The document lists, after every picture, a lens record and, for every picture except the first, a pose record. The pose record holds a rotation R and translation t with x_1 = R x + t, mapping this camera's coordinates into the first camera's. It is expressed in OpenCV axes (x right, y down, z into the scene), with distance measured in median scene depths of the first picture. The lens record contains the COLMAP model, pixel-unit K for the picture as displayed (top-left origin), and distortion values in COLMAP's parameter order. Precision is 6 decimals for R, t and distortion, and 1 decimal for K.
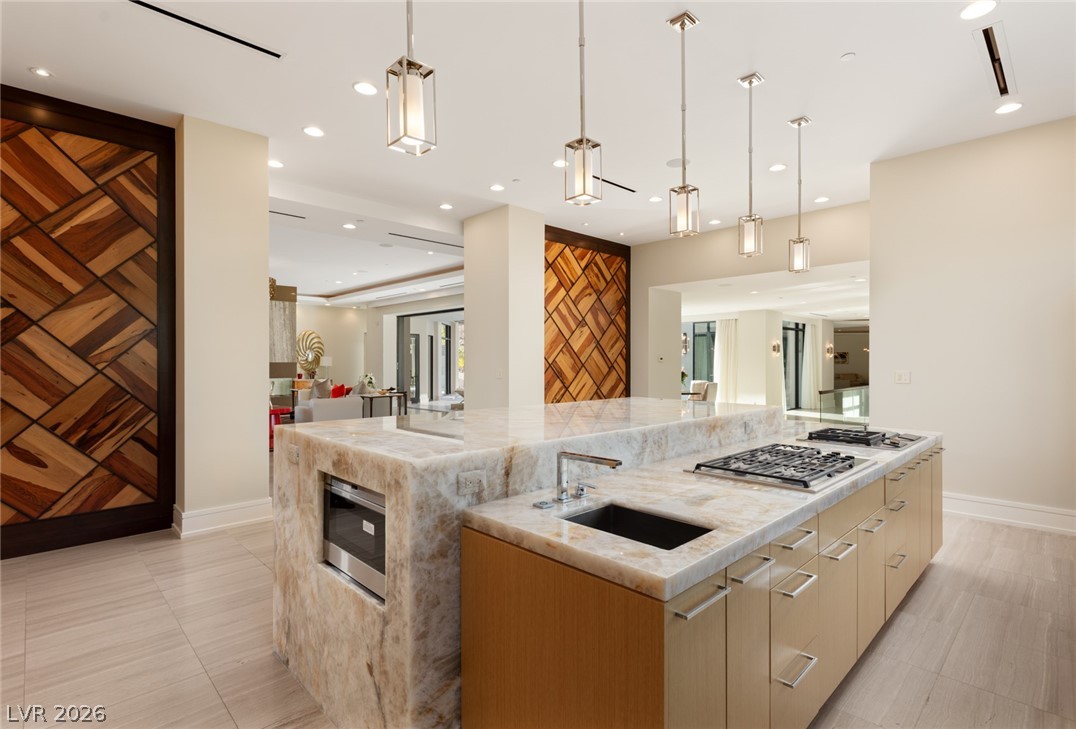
lens RADIAL K [[501.3, 0, 534.0], [0, 501.3, 364.5], [0, 0, 1]] dist [-0.000795, 0.000055]
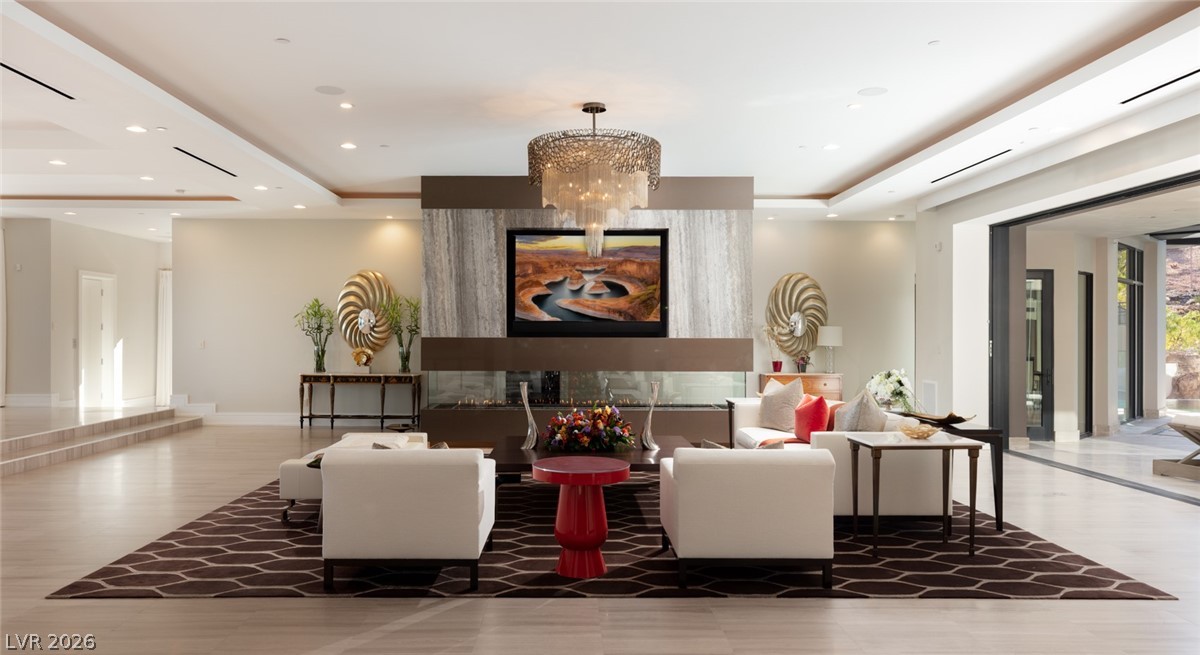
lens RADIAL K [[840.4, 0, 589.4], [0, 840.4, 334.6], [0, 0, 1]] dist [0.069790, 0.001378]
pose [[0.749383, 0.001452, -0.662135, -0.053155], [-0.006495, 0.999966, -0.005158, -0.002207], [0.662104, 0.008166, 0.749367, 0.246668]]
